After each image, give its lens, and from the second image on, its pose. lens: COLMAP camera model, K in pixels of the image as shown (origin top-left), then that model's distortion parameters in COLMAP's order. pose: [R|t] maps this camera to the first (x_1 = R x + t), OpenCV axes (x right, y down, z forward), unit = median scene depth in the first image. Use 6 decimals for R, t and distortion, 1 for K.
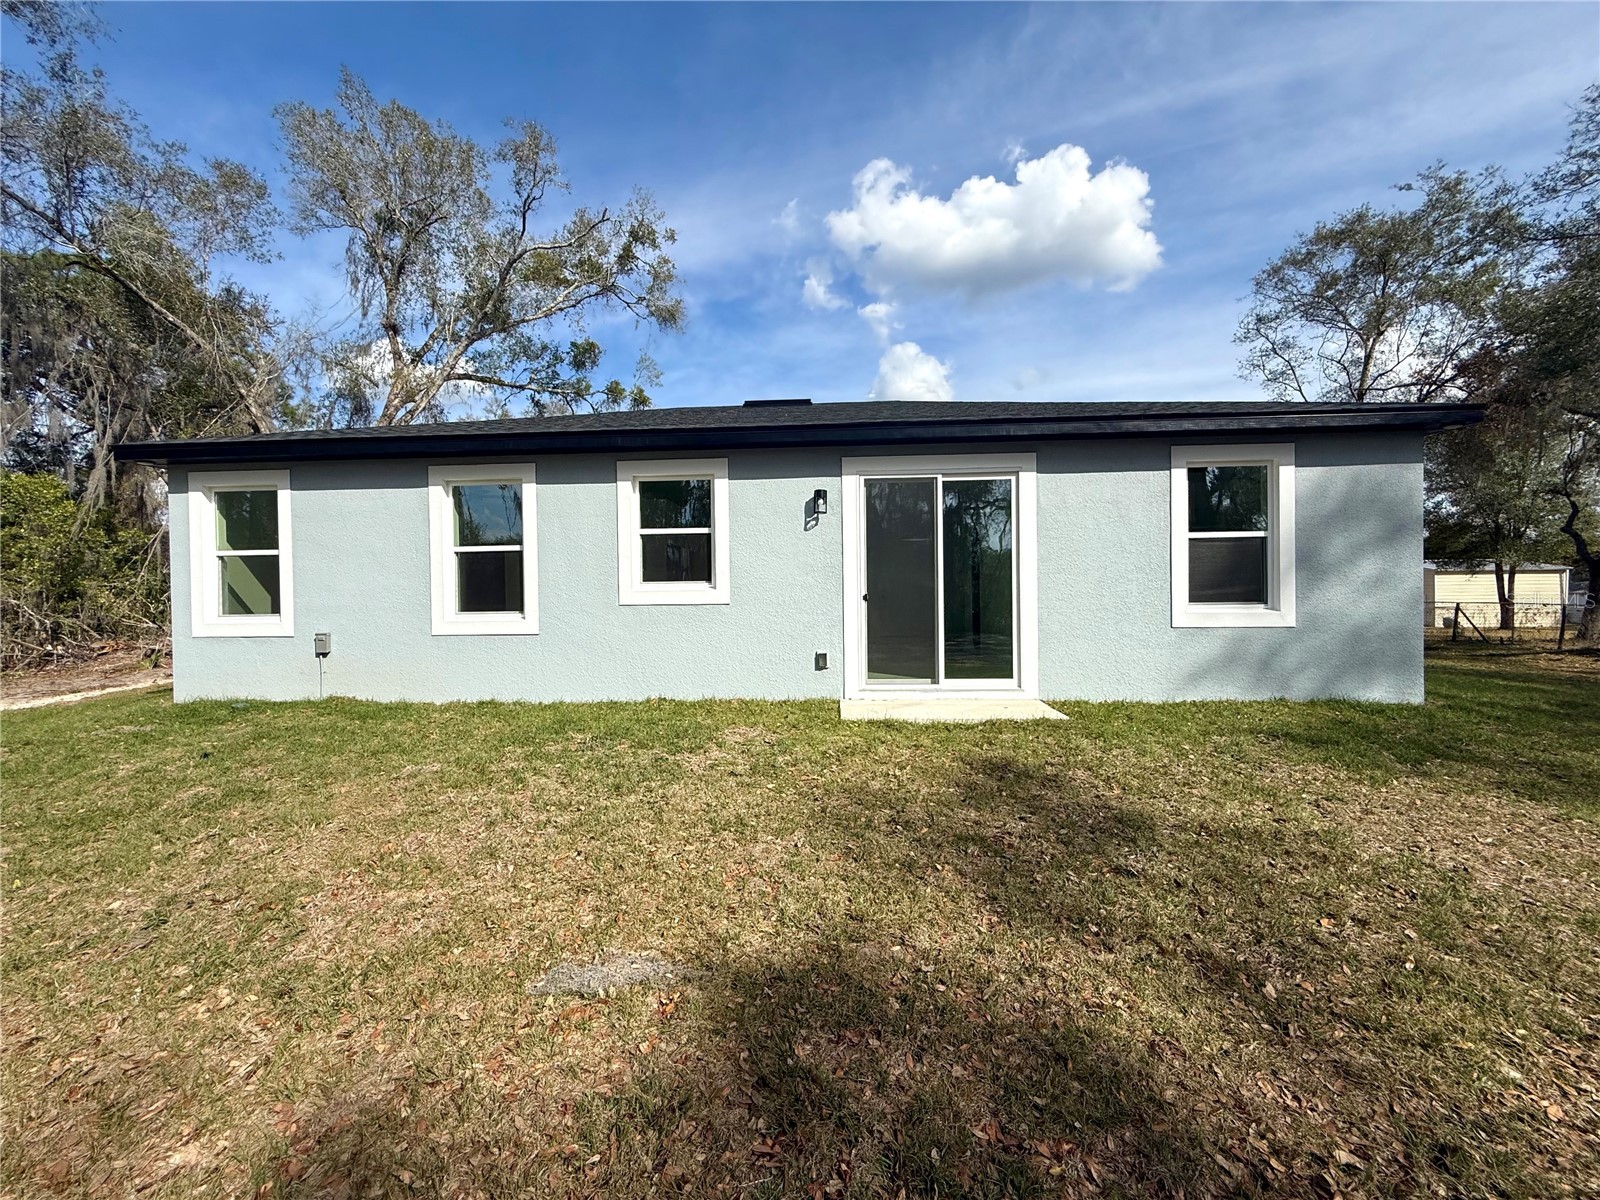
lens RADIAL K [[640.8, 0, 792.9], [0, 640.8, 593.7], [0, 0, 1]] dist [0.000876, -0.000795]
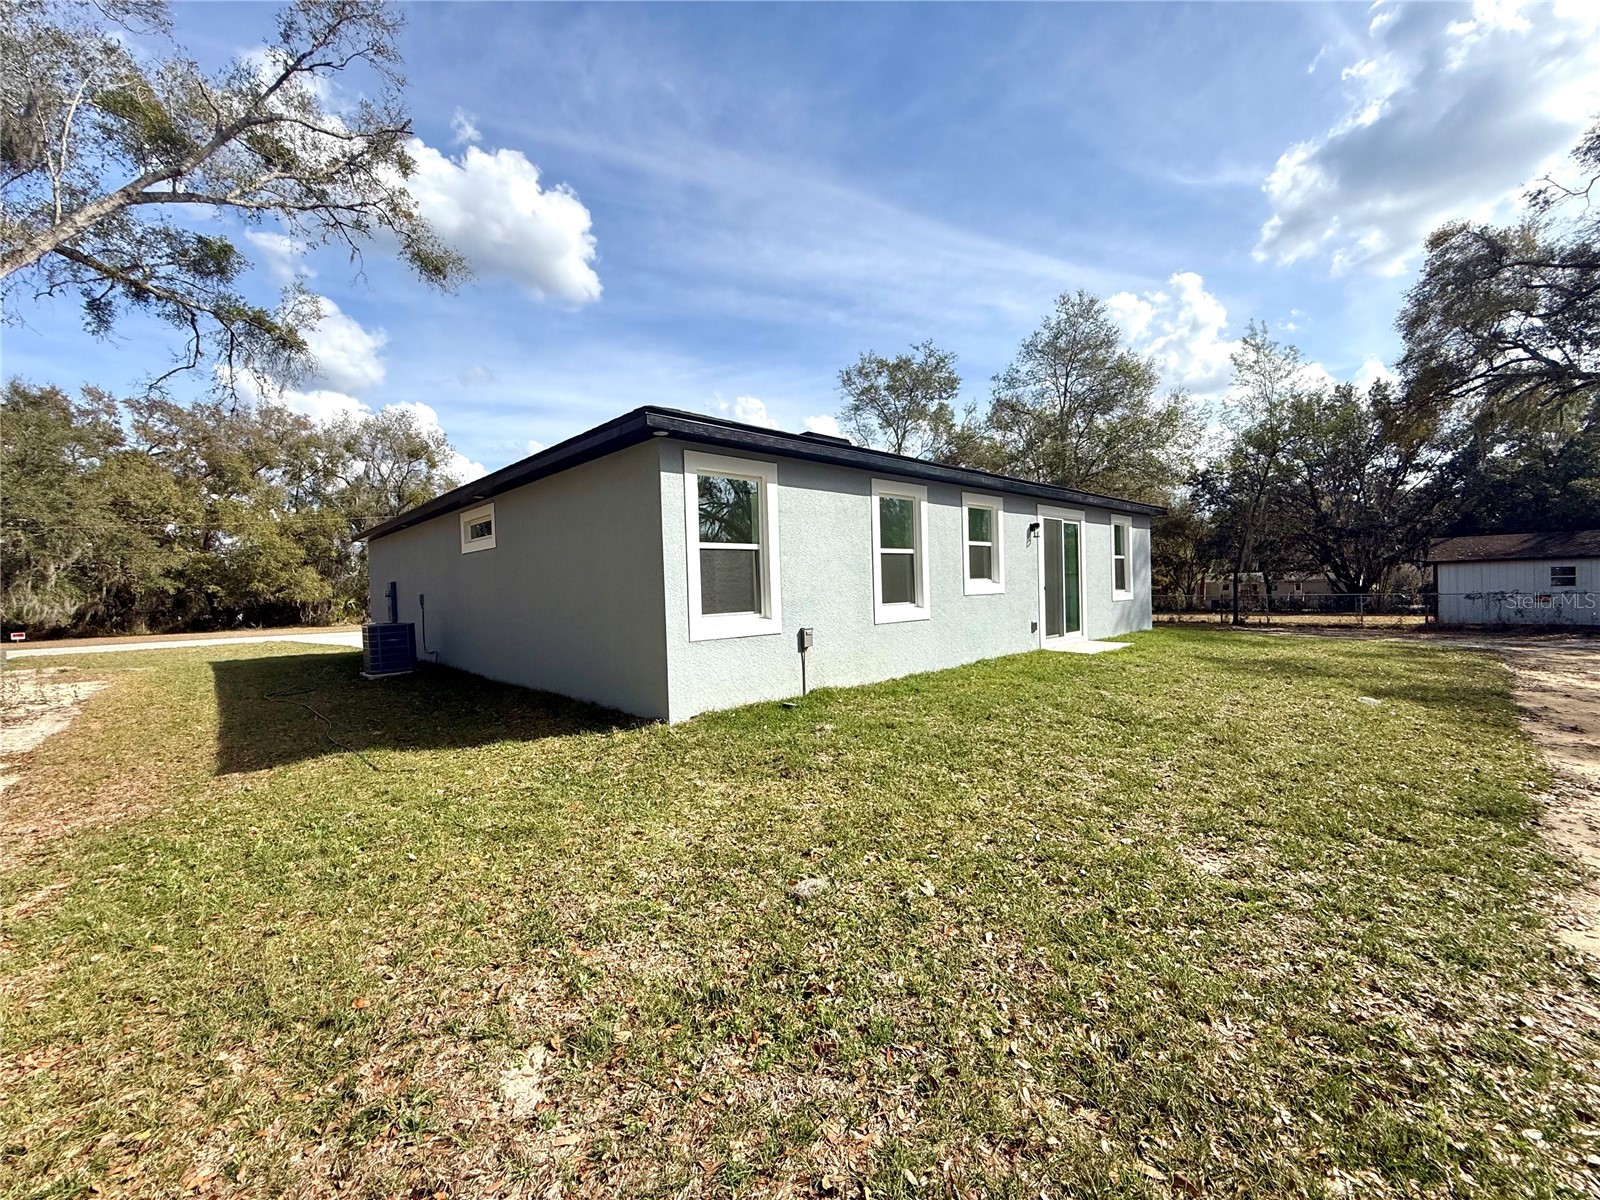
lens RADIAL K [[640.8, 0, 783.7], [0, 640.8, 605.5], [0, 0, 1]] dist [0.000876, -0.000795]
pose [[0.694313, -0.028258, 0.719118, -0.239327], [0.020256, 0.999600, 0.019722, 0.000684], [-0.719388, 0.000873, 0.694608, 0.049082]]
